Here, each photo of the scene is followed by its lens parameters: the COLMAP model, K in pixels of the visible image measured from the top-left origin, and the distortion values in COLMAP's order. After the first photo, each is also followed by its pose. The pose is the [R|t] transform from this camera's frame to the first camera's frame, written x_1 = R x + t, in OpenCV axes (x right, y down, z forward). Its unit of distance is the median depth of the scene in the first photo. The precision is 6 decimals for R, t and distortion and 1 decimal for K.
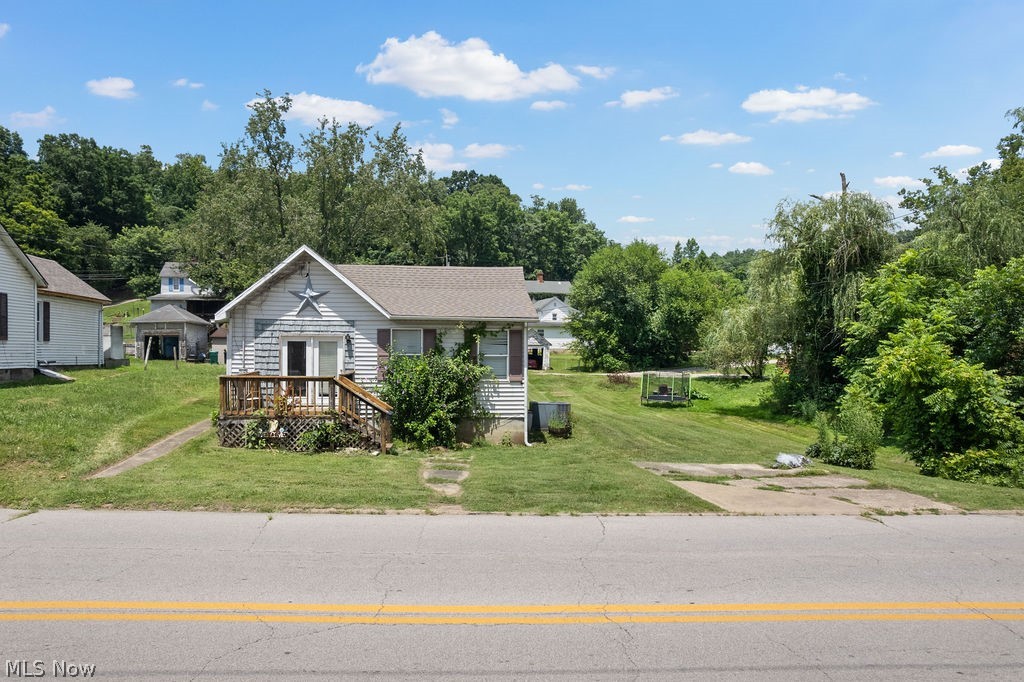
lens RADIAL K [[670.8, 0, 512.0], [0, 670.8, 341.0], [0, 0, 1]] dist [-0.089150, 0.057778]
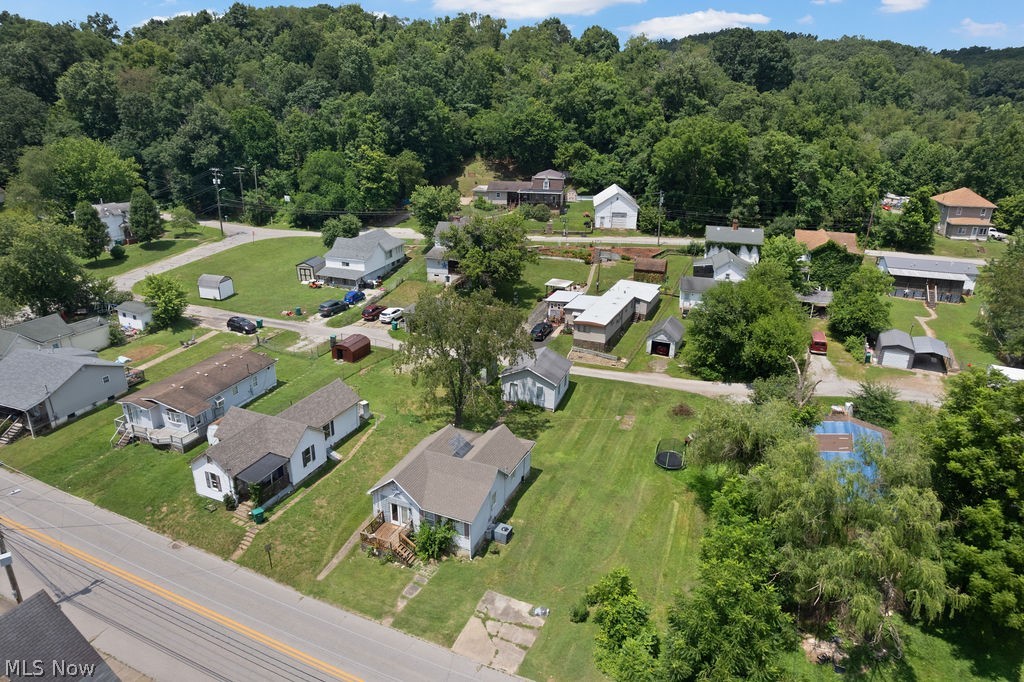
lens RADIAL K [[659.7, 0, 509.0], [0, 659.7, 325.1], [0, 0, 1]] dist [-0.069546, 0.059702]
pose [[0.878531, 0.160195, -0.450023, 1.158436], [0.003537, 0.939884, 0.341475, -1.579015], [0.477672, -0.301588, 0.825151, -0.750409]]
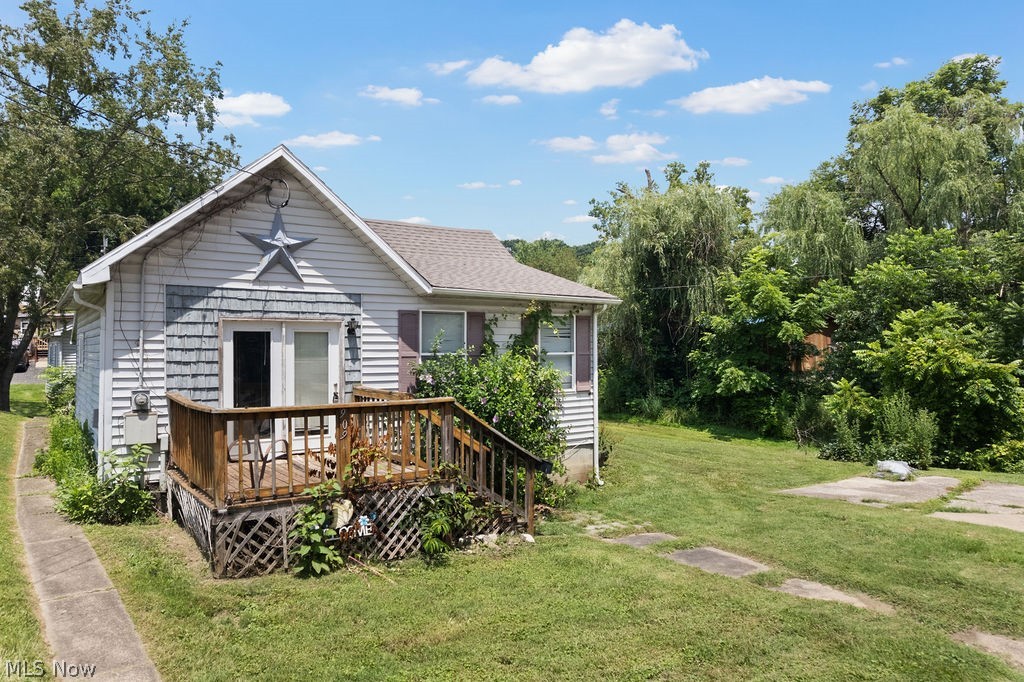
lens RADIAL K [[680.3, 0, 512.0], [0, 680.3, 341.0], [0, 0, 1]] dist [-0.054282, 0.000102]
pose [[0.866334, -0.005731, 0.499432, -0.406301], [0.004634, 0.999983, 0.003438, 0.006898], [-0.499443, -0.000664, 0.866346, 0.447129]]
